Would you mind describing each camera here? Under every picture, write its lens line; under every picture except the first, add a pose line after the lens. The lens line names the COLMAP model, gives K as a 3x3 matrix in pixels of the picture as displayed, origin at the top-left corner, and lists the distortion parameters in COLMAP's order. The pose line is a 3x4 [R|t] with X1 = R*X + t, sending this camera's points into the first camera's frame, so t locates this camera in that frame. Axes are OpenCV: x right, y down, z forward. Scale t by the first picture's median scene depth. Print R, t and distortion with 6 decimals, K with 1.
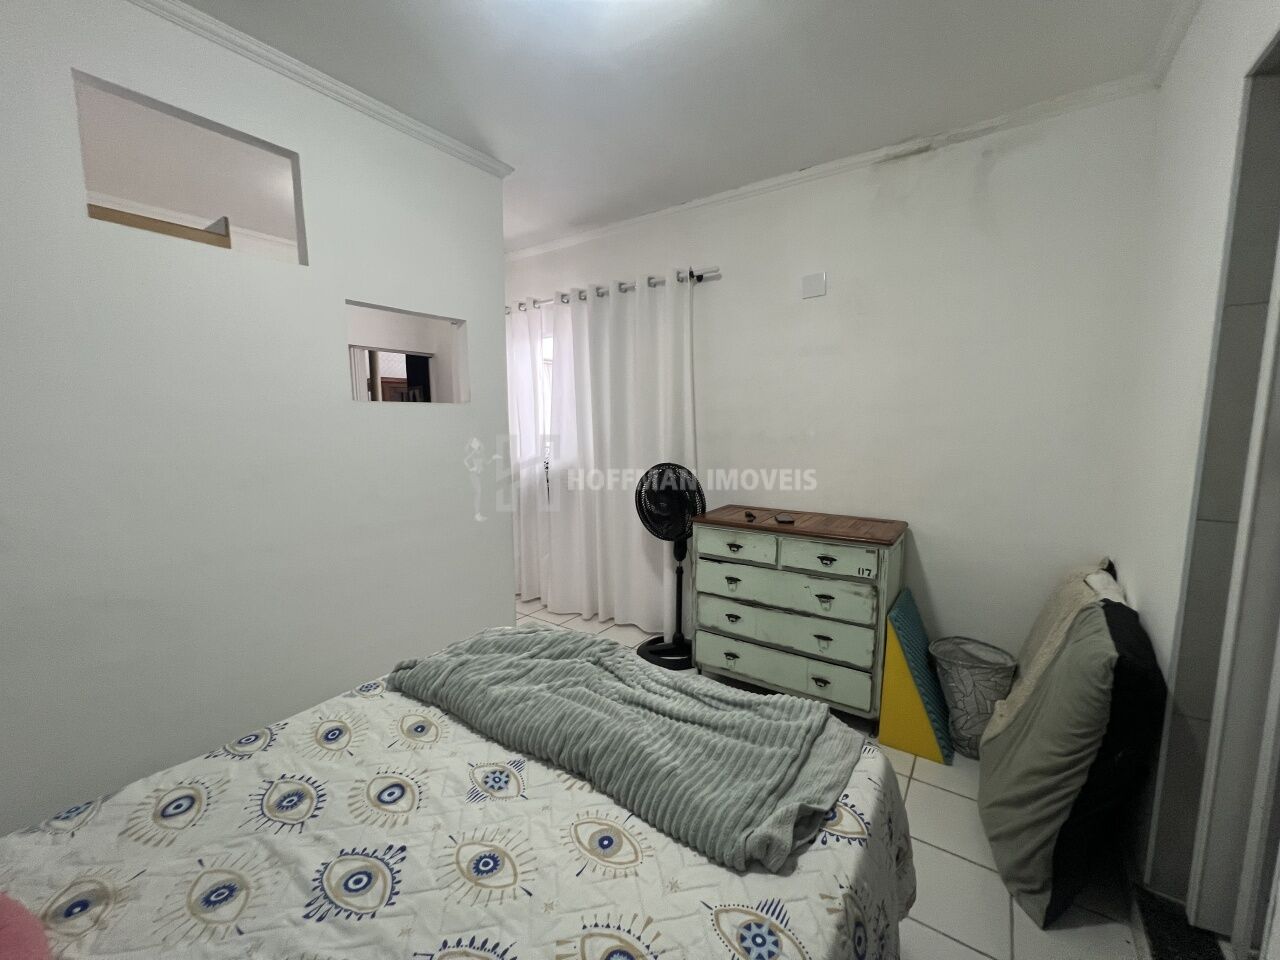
lens RADIAL K [[511.0, 0, 640.0], [0, 511.0, 480.0], [0, 0, 1]] dist [-0.003878, 0.000398]
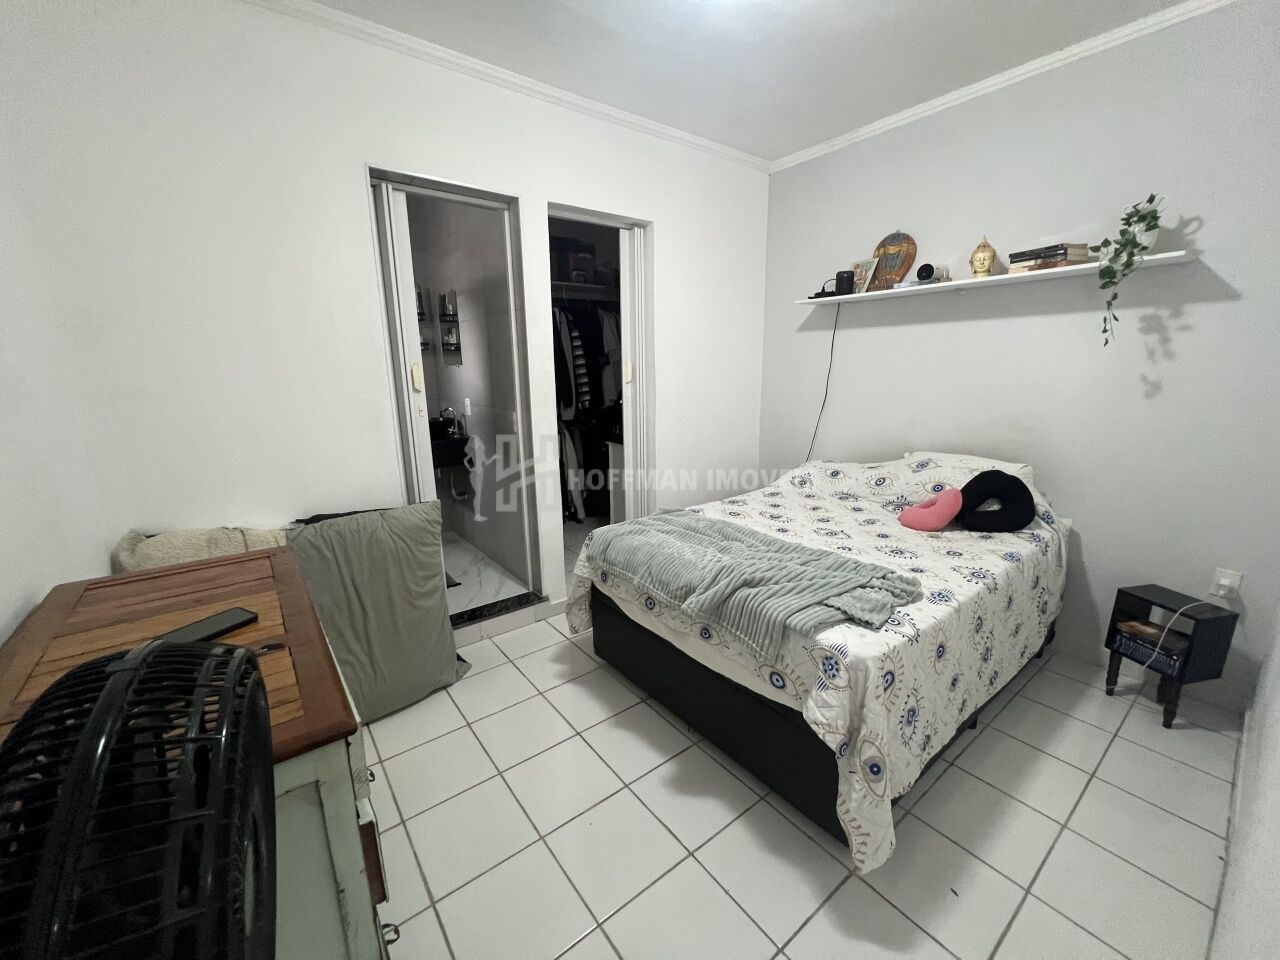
lens RADIAL K [[511.0, 0, 640.0], [0, 511.0, 480.0], [0, 0, 1]] dist [-0.003878, 0.000398]
pose [[-0.955894, -0.051206, 0.289214, -0.132792], [0.048034, 0.944174, 0.325926, -0.154319], [-0.289758, 0.325443, -0.900071, 1.382036]]
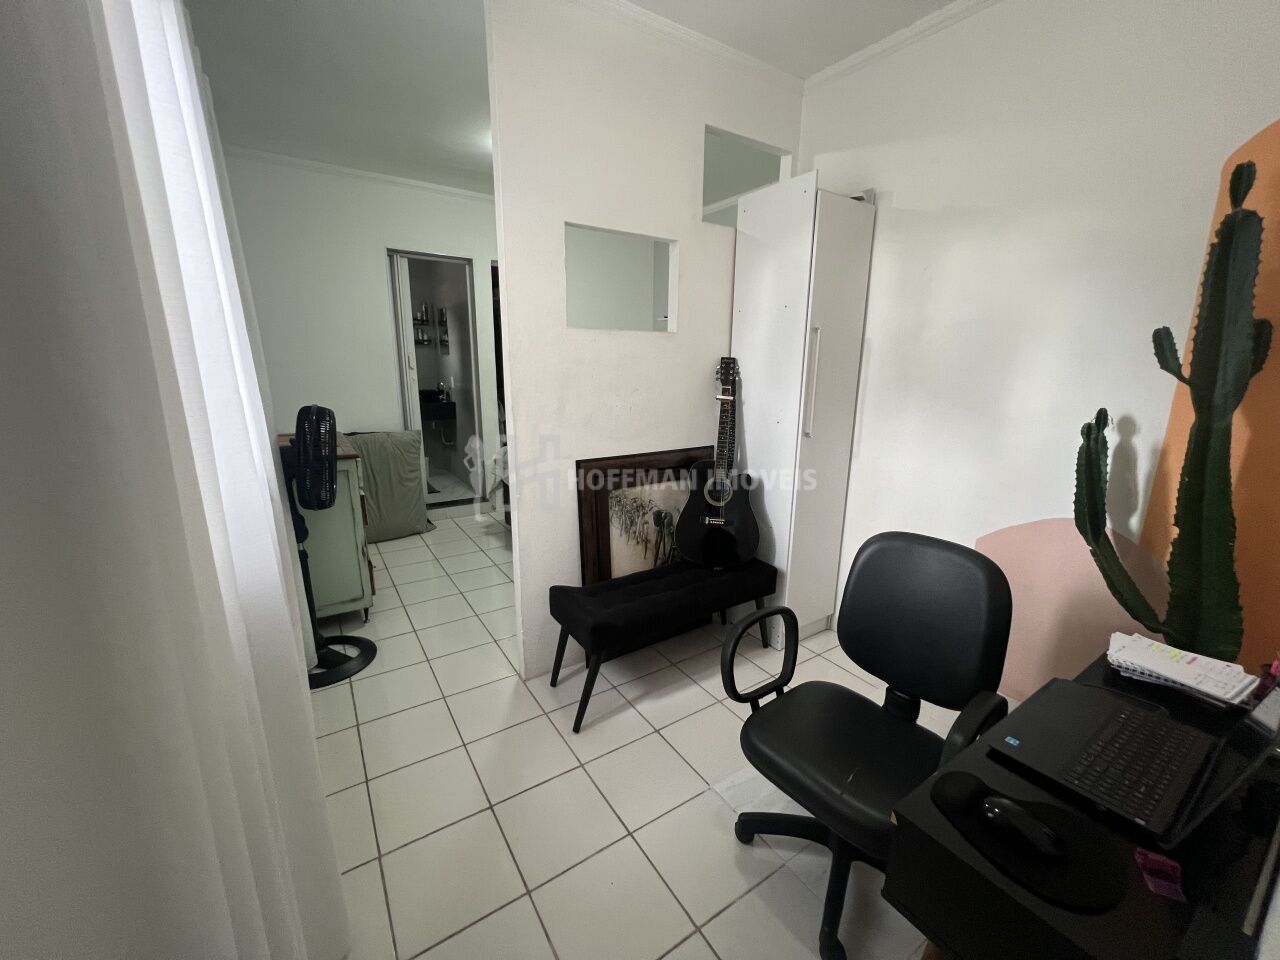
lens RADIAL K [[510.5, 0, 640.0], [0, 510.5, 480.0], [0, 0, 1]] dist [0.001038, 0.000146]
pose [[-0.932883, -0.093098, 0.347940, -0.856187], [0.029296, 0.943205, 0.330918, -0.215605], [-0.358986, 0.318901, -0.877172, 1.982328]]
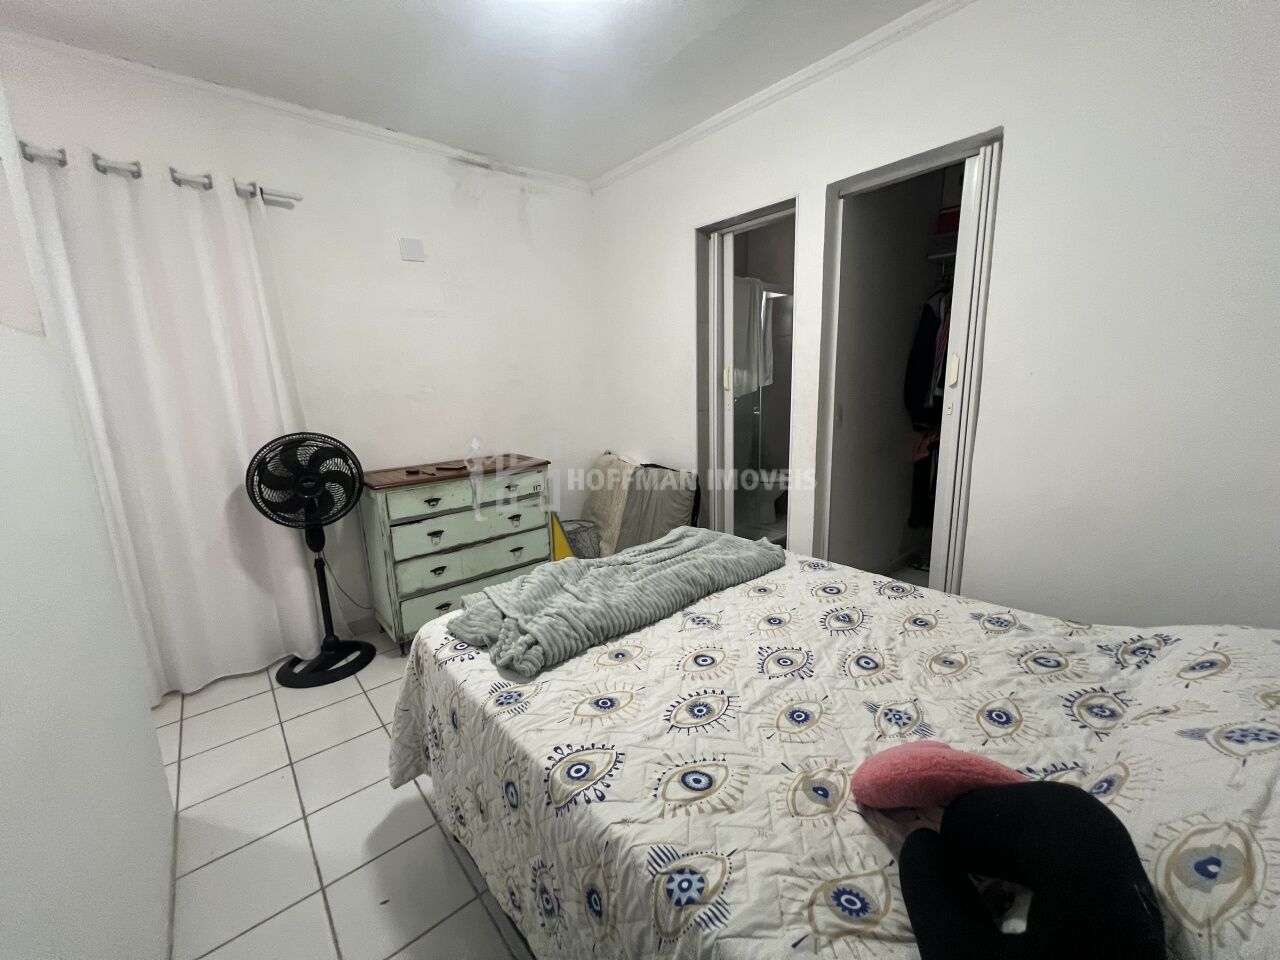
lens RADIAL K [[511.0, 0, 640.0], [0, 511.0, 480.0], [0, 0, 1]] dist [-0.003878, 0.000398]
pose [[0.248231, -0.186352, 0.950607, -0.757953], [0.142815, 0.977639, 0.154358, -0.010641], [-0.958115, 0.097445, 0.269294, 0.362918]]
